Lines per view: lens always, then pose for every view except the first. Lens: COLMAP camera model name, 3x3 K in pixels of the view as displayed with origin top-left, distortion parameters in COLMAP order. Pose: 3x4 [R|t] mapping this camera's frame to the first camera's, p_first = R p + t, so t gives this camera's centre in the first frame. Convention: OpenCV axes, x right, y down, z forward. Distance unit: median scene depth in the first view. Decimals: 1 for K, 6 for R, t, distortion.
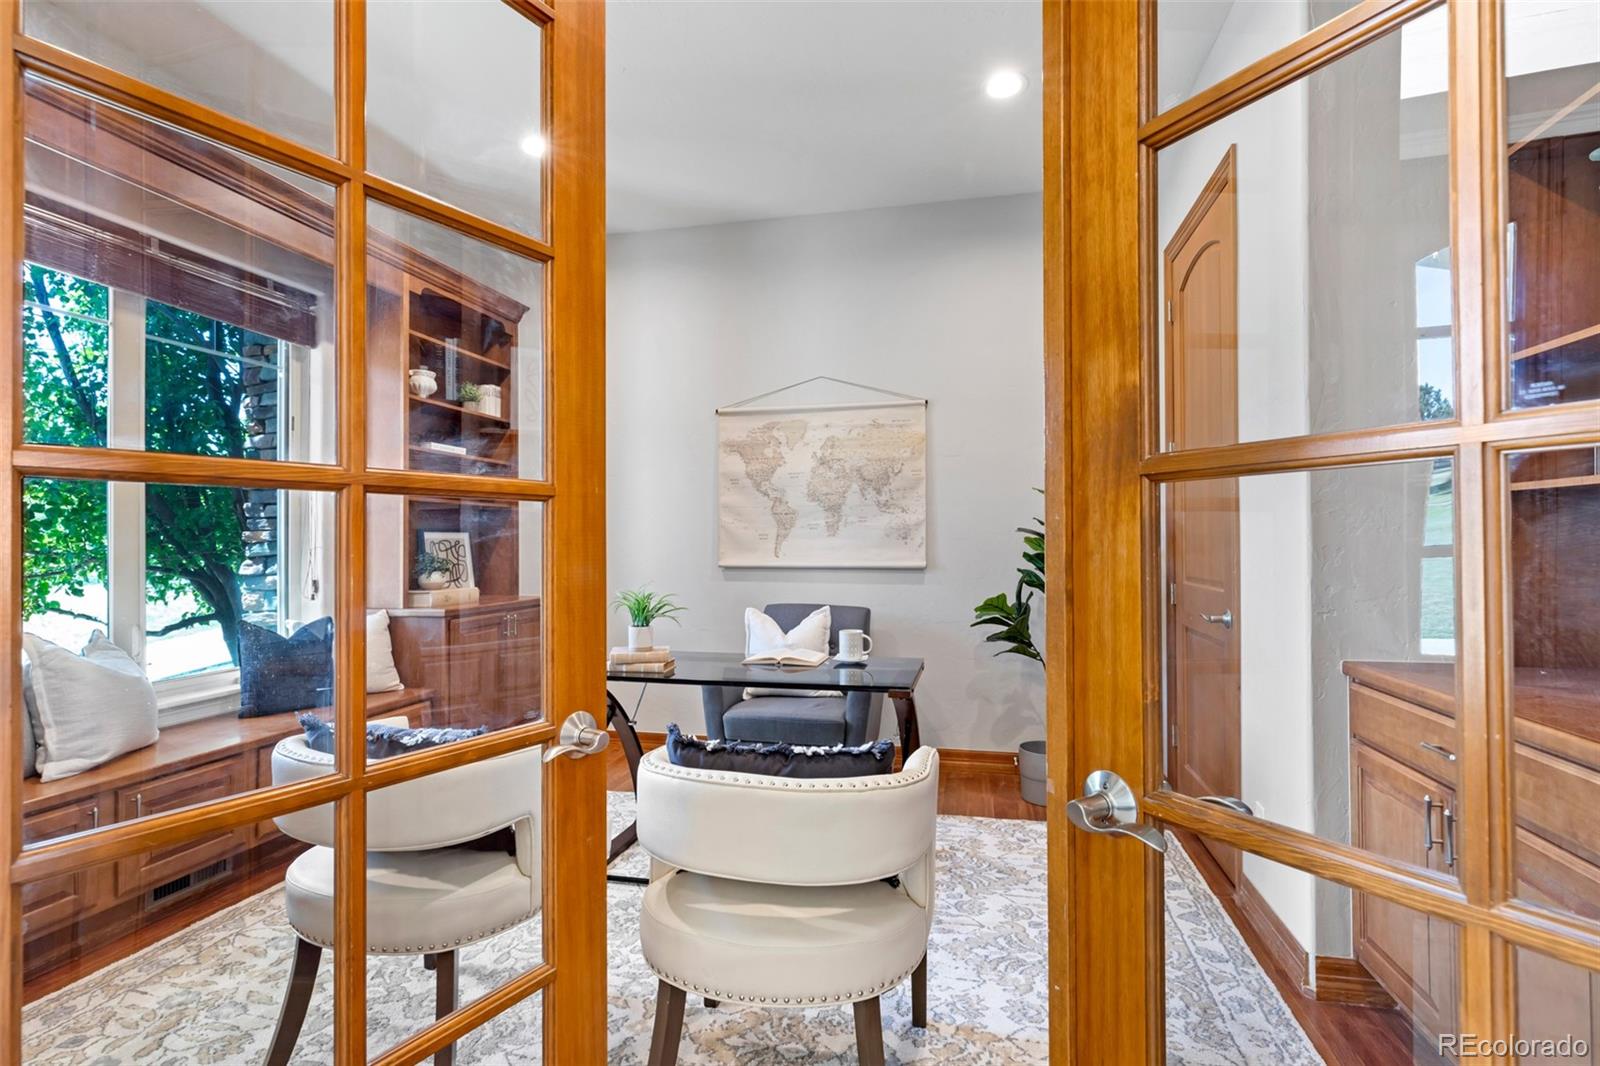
lens RADIAL K [[745.5, 0, 800.0], [0, 745.5, 533.0], [0, 0, 1]] dist [0.000367, 0.000031]
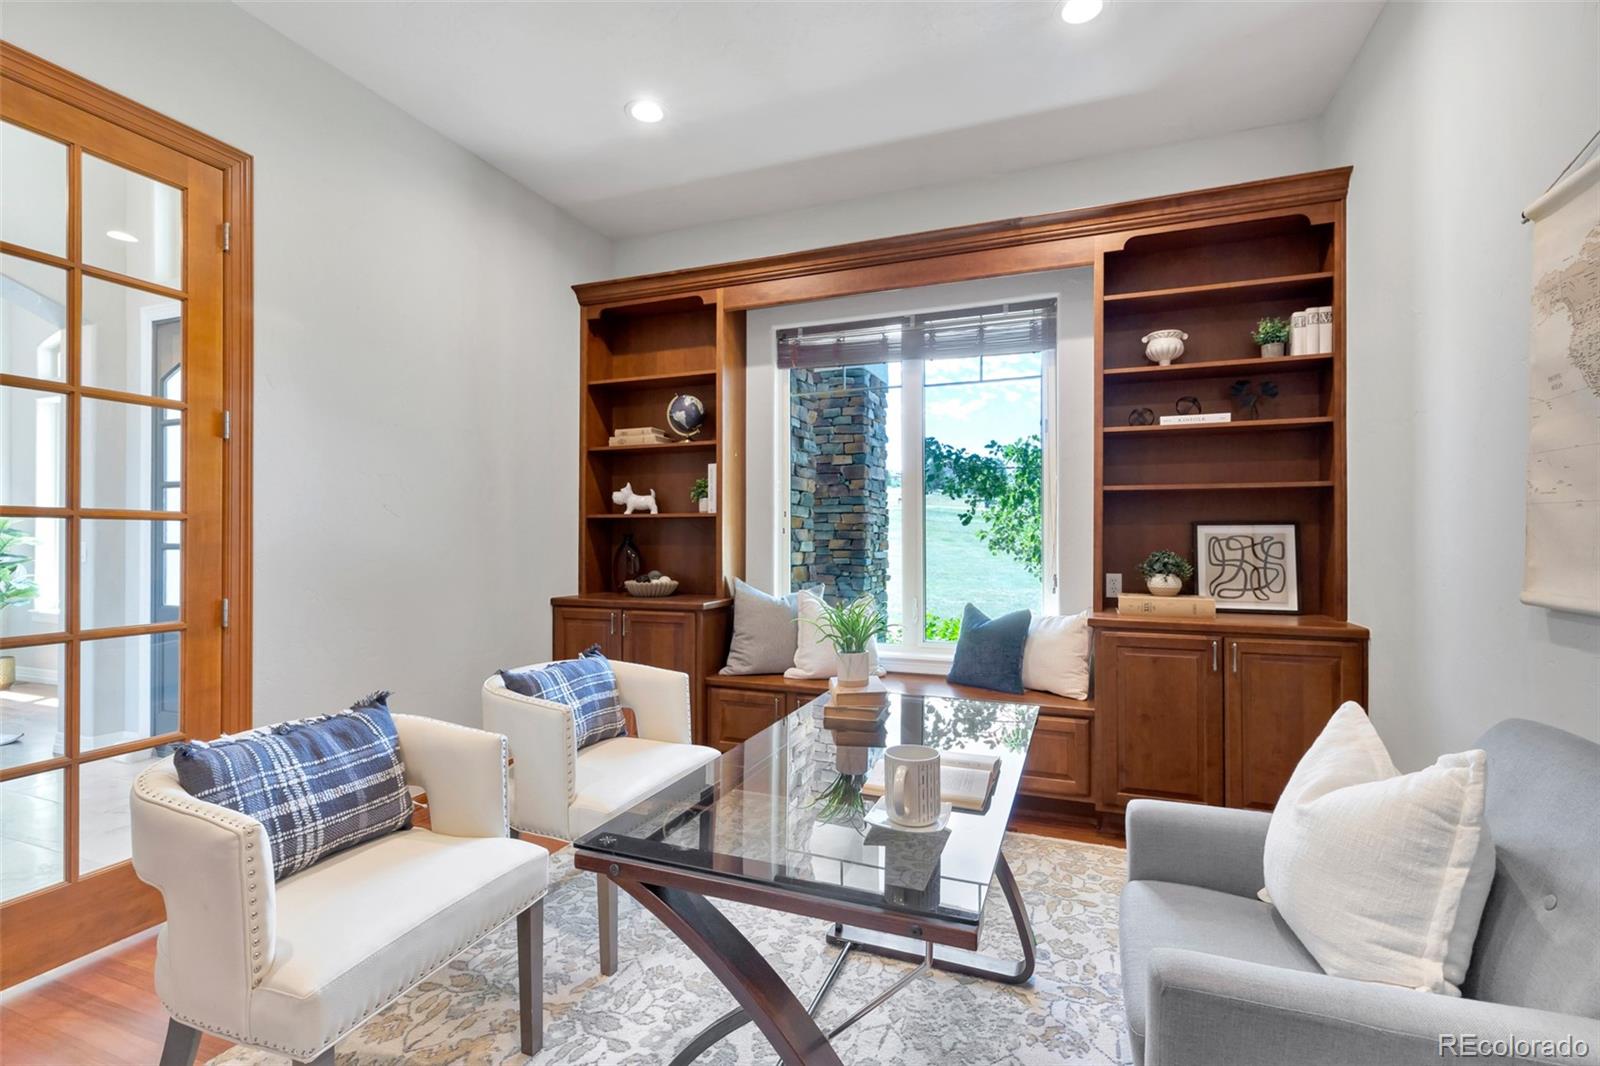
lens RADIAL K [[745.5, 0, 800.0], [0, 745.5, 533.0], [0, 0, 1]] dist [0.000367, 0.000031]
pose [[-0.151574, 0.000760, -0.988446, 0.347805], [0.007029, 0.999975, -0.000310, 0.003907], [0.988421, -0.006995, -0.151576, 0.668099]]
